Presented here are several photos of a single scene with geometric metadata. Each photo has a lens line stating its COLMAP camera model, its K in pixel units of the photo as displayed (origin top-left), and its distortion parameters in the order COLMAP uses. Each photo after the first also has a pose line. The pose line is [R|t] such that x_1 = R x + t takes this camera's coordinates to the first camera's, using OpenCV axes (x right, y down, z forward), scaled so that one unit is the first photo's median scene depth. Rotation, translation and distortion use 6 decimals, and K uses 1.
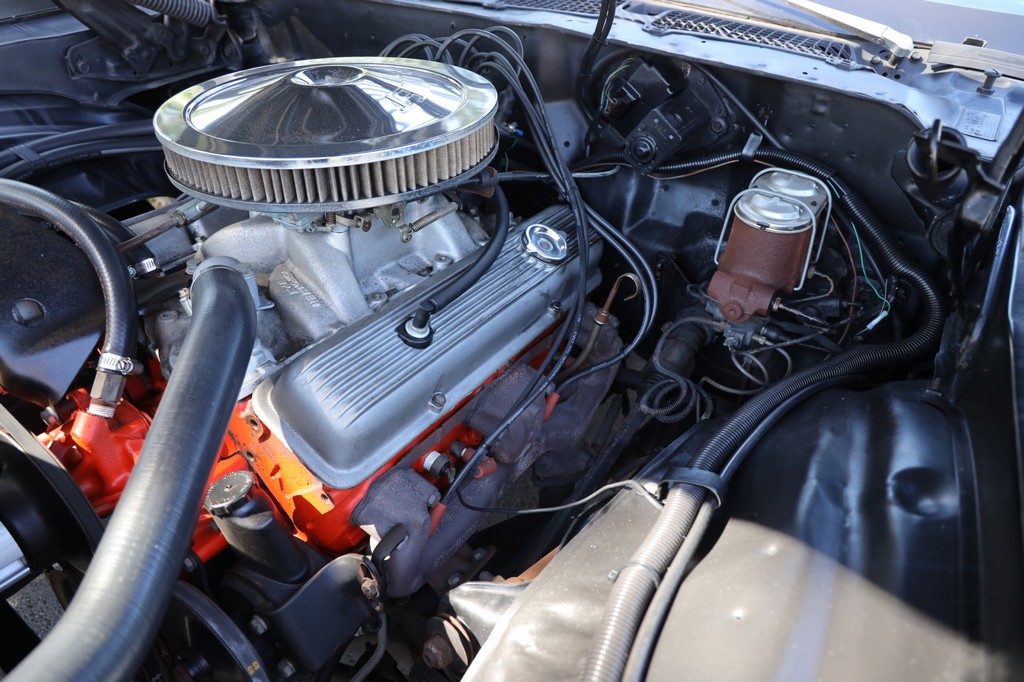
lens RADIAL K [[715.7, 0, 512.0], [0, 715.7, 341.0], [0, 0, 1]] dist [-0.087355, 0.060821]
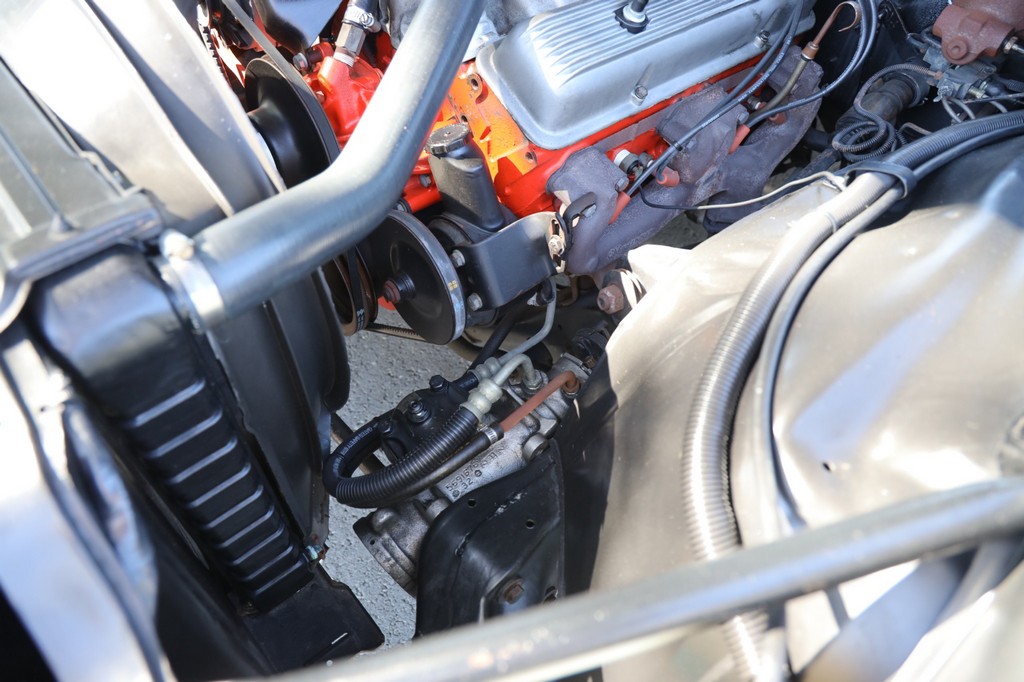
lens RADIAL K [[715.7, 0, 512.0], [0, 715.7, 341.0], [0, 0, 1]] dist [-0.087355, 0.060821]
pose [[0.967236, 0.177597, -0.181423, -0.029926], [-0.130071, 0.960342, 0.246628, 0.188354], [0.218028, -0.214950, 0.951977, -0.107277]]
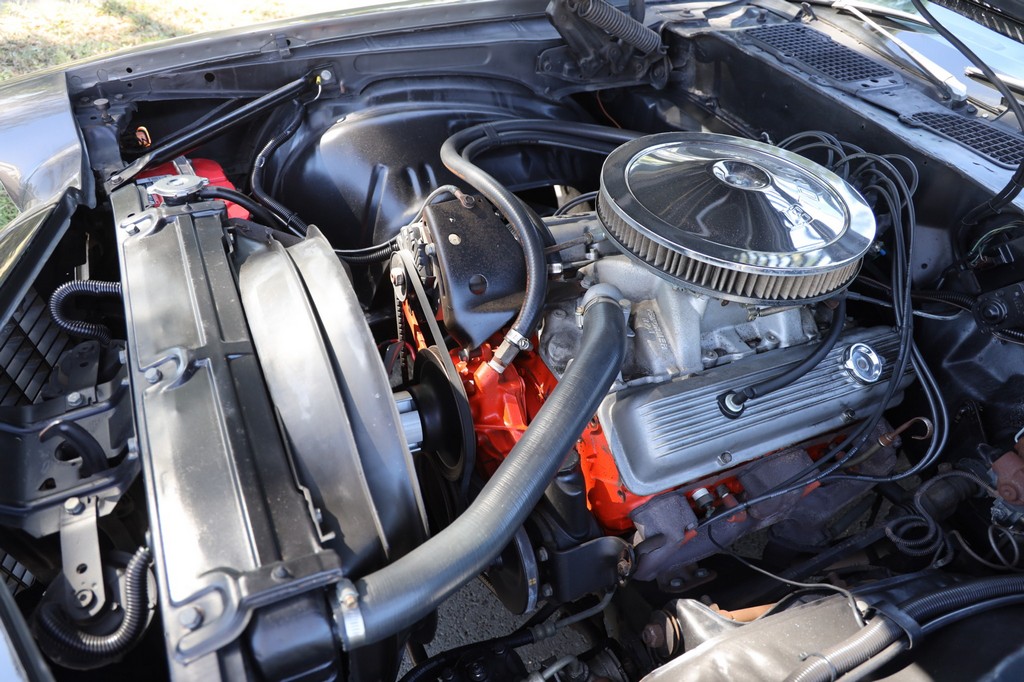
lens RADIAL K [[712.4, 0, 515.3], [0, 712.4, 347.6], [0, 0, 1]] dist [-0.091487, 0.070132]
pose [[0.858363, 0.385179, -0.338897, -0.069201], [-0.357754, 0.922841, 0.142746, -0.132492], [0.367730, -0.001286, 0.929932, -0.282133]]
